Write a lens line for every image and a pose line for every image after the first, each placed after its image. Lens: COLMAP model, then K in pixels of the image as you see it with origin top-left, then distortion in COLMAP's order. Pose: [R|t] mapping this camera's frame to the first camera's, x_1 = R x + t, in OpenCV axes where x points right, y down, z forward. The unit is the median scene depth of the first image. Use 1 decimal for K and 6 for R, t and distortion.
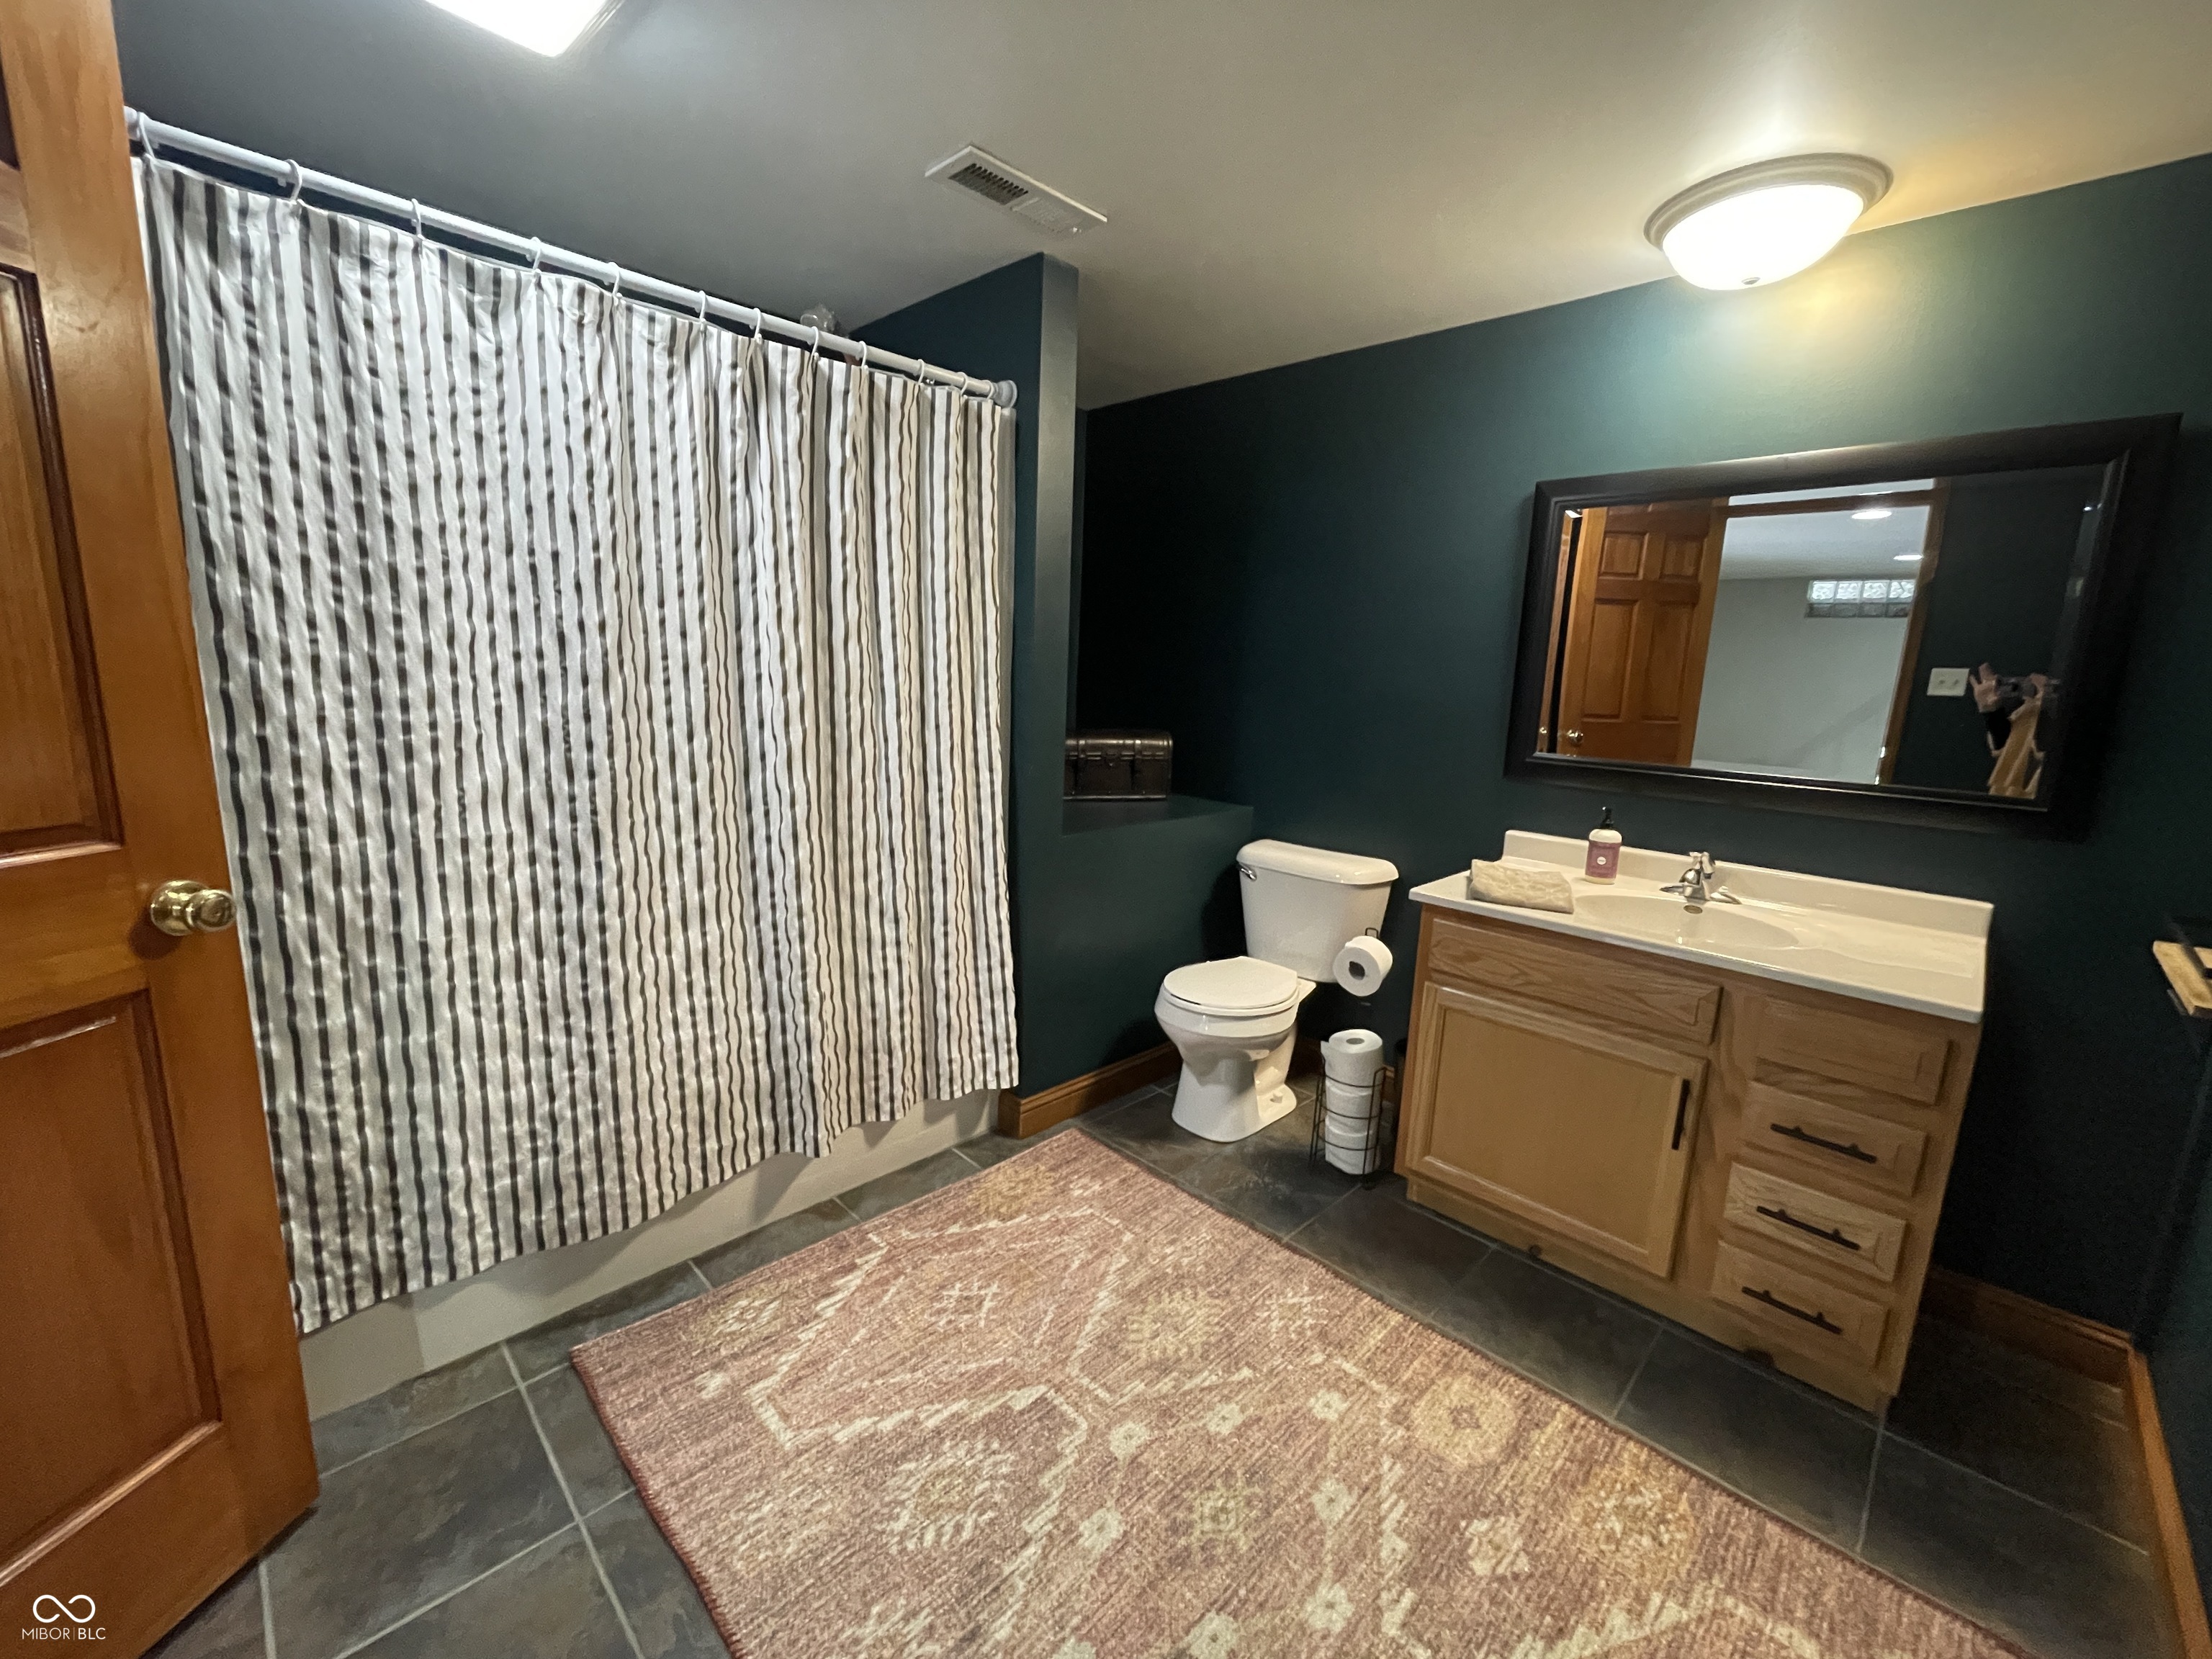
lens RADIAL K [[901.9, 0, 1101.9], [0, 901.9, 825.4], [0, 0, 1]] dist [-0.000743, -0.000597]
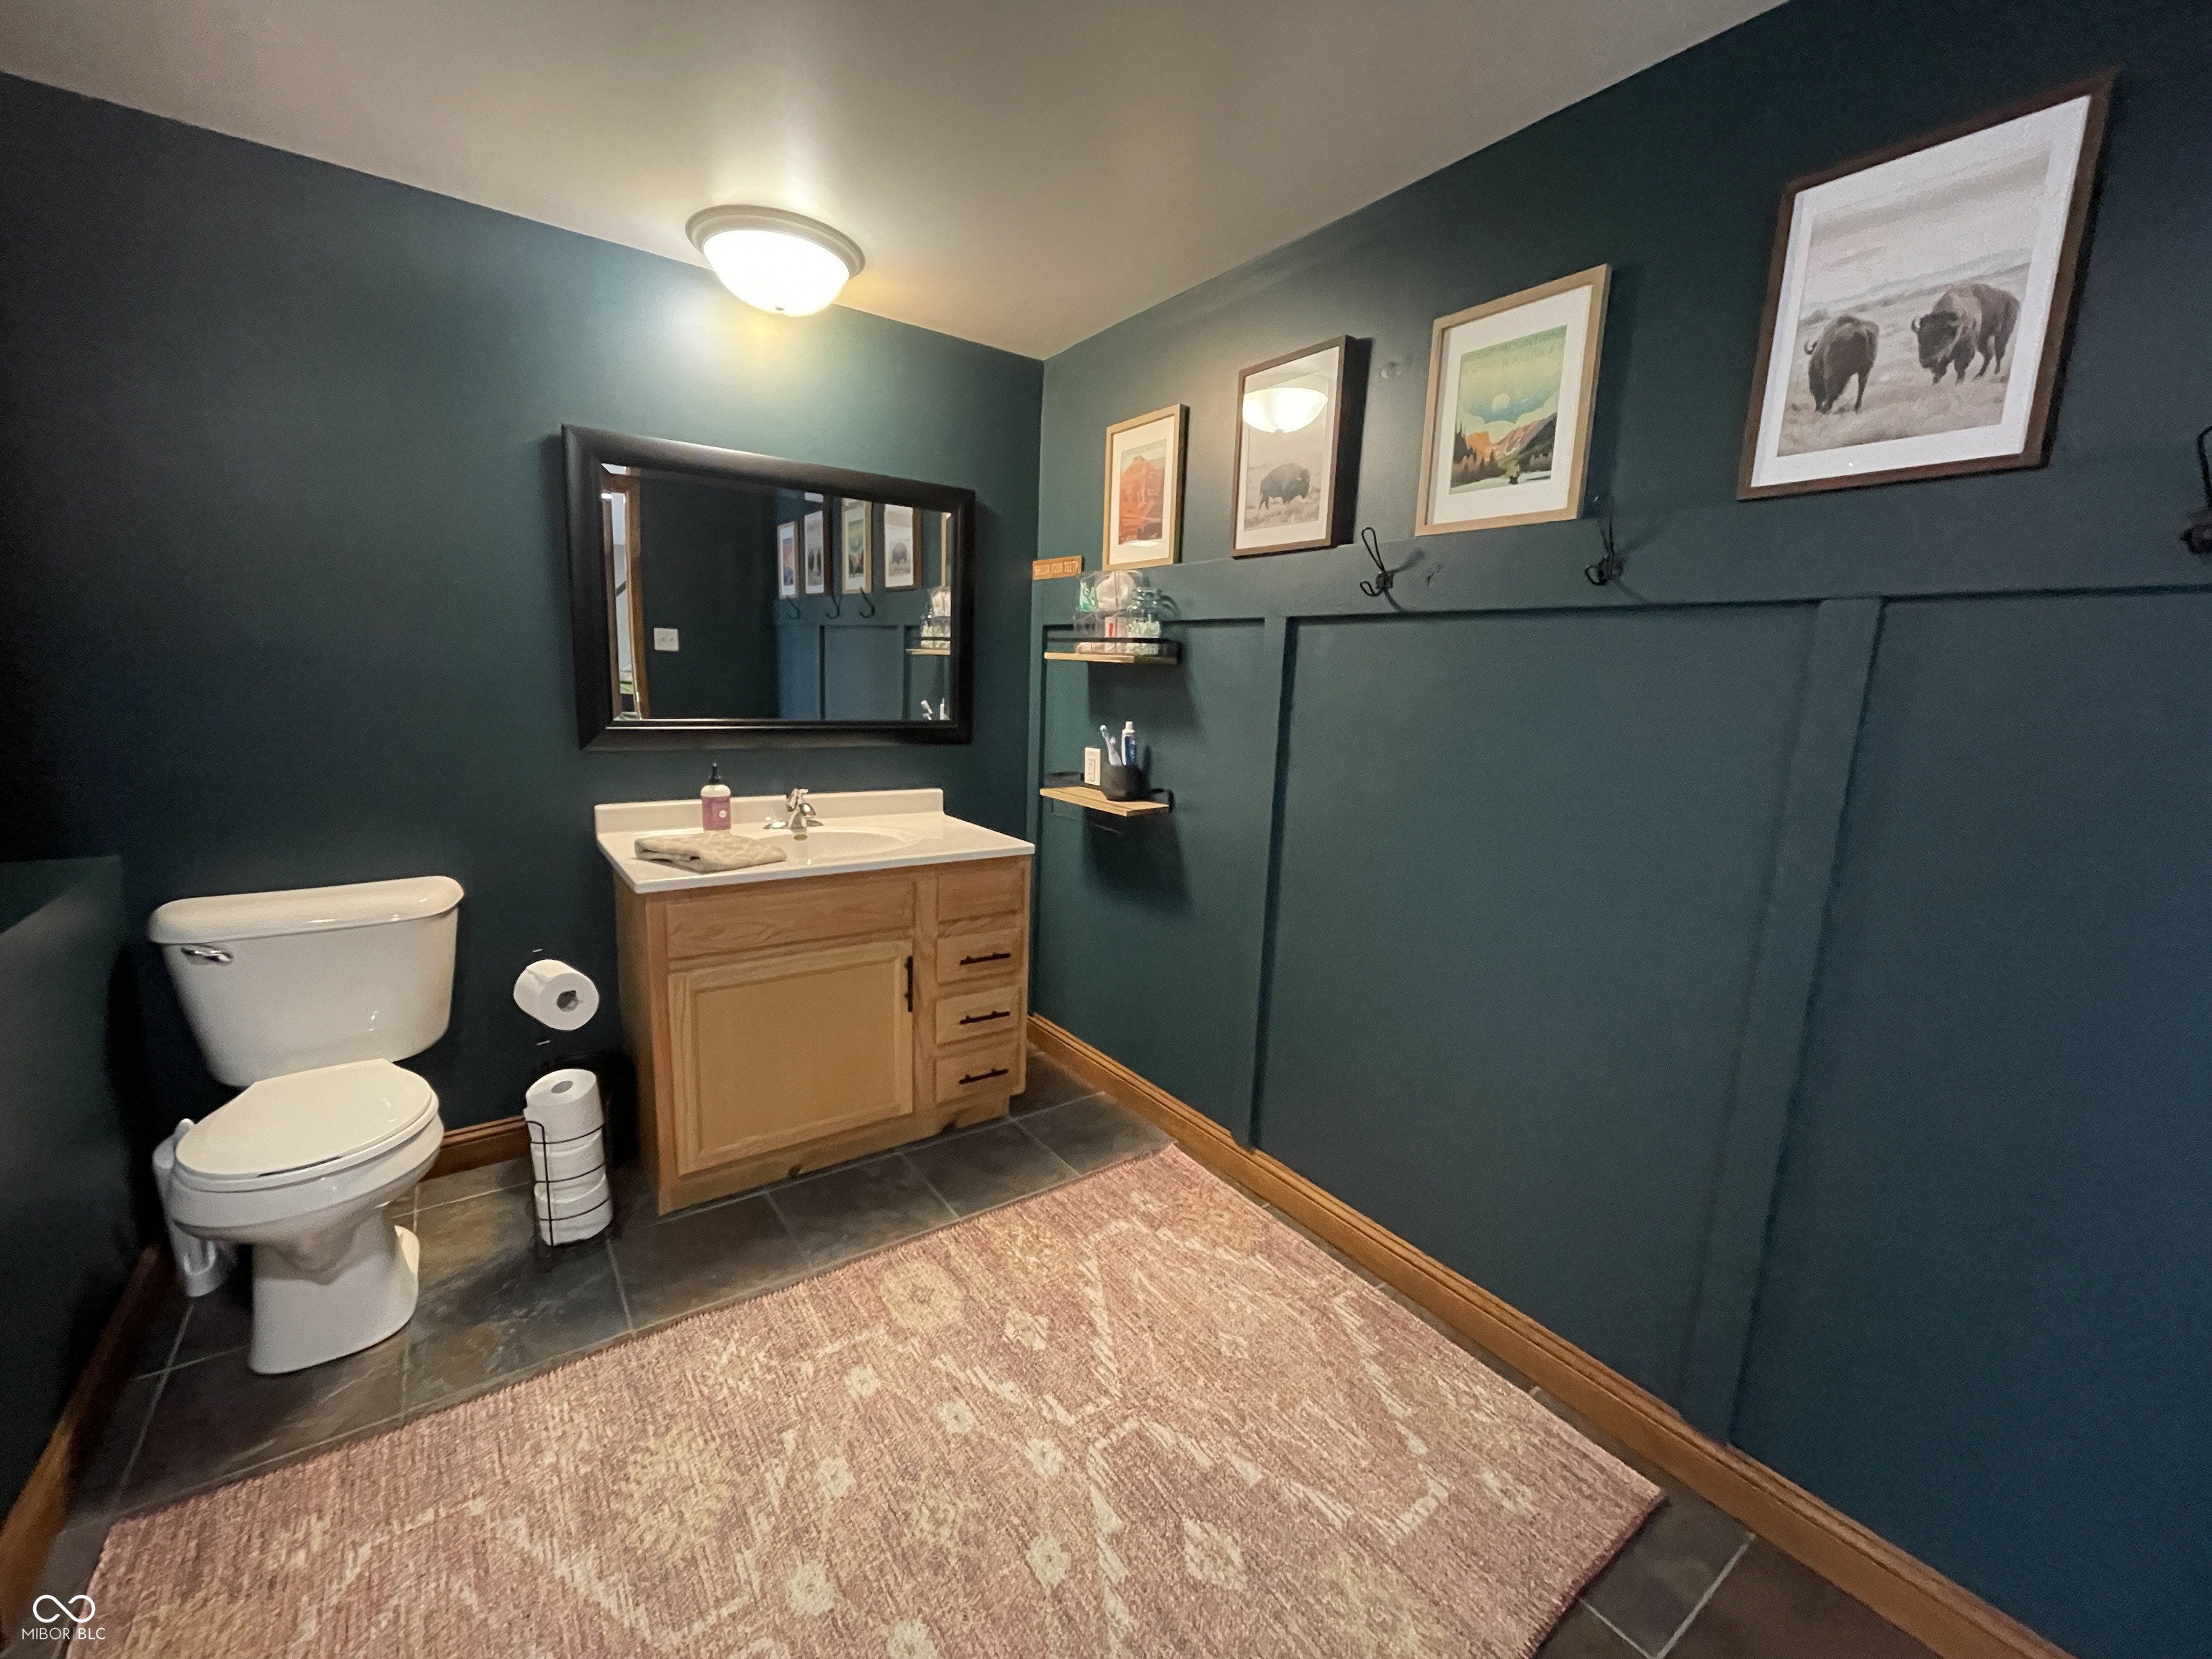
lens RADIAL K [[901.9, 0, 1101.9], [0, 901.9, 825.4], [0, 0, 1]] dist [-0.000743, -0.000597]
pose [[0.161392, -0.195577, 0.967317, -0.483030], [0.141196, 0.974659, 0.173503, -0.082089], [-0.976738, 0.108580, 0.184917, 0.427414]]
